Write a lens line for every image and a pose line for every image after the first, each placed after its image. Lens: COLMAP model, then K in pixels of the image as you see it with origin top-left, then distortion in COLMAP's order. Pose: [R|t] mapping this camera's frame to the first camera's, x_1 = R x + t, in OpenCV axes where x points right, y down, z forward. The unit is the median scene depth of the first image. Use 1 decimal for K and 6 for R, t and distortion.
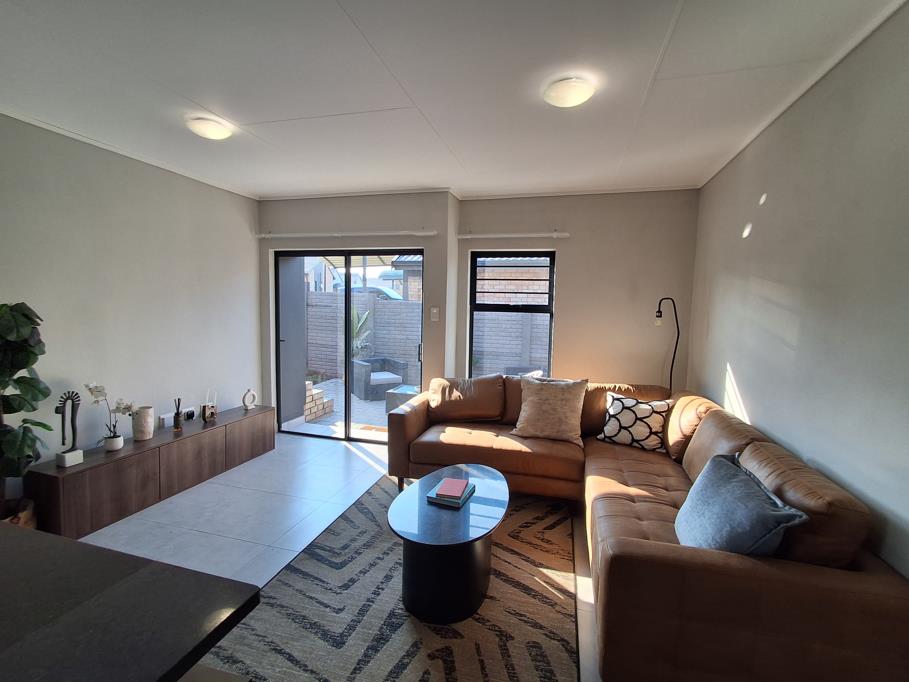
lens RADIAL K [[416.9, 0, 458.5], [0, 416.9, 339.2], [0, 0, 1]] dist [-0.002536, 0.001263]
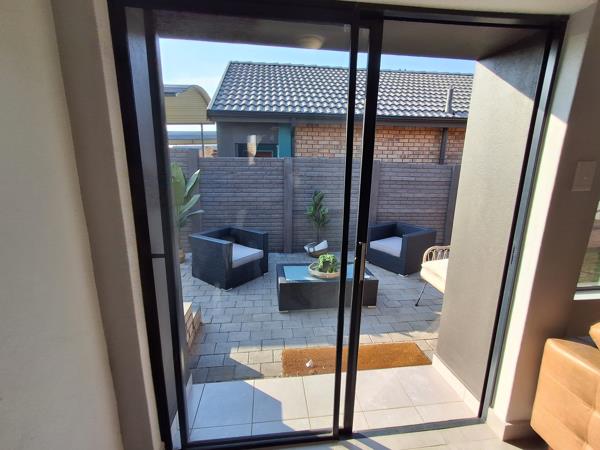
lens RADIAL K [[275.2, 0, 299.7], [0, 275.2, 224.2], [0, 0, 1]] dist [-0.002536, 0.001263]
pose [[0.928134, -0.090955, 0.360964, -0.580569], [0.039758, 0.988364, 0.146818, -0.081131], [-0.370117, -0.121915, 0.920950, 1.038495]]
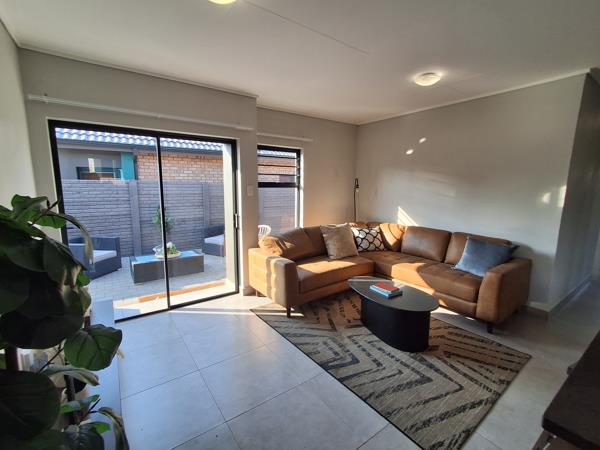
lens RADIAL K [[275.2, 0, 303.8], [0, 275.2, 223.3], [0, 0, 1]] dist [-0.002536, 0.001263]
pose [[0.625378, -0.125814, 0.770113, -0.816178], [0.068930, 0.991965, 0.106083, -0.047241], [-0.777272, -0.013259, 0.629025, 0.393358]]
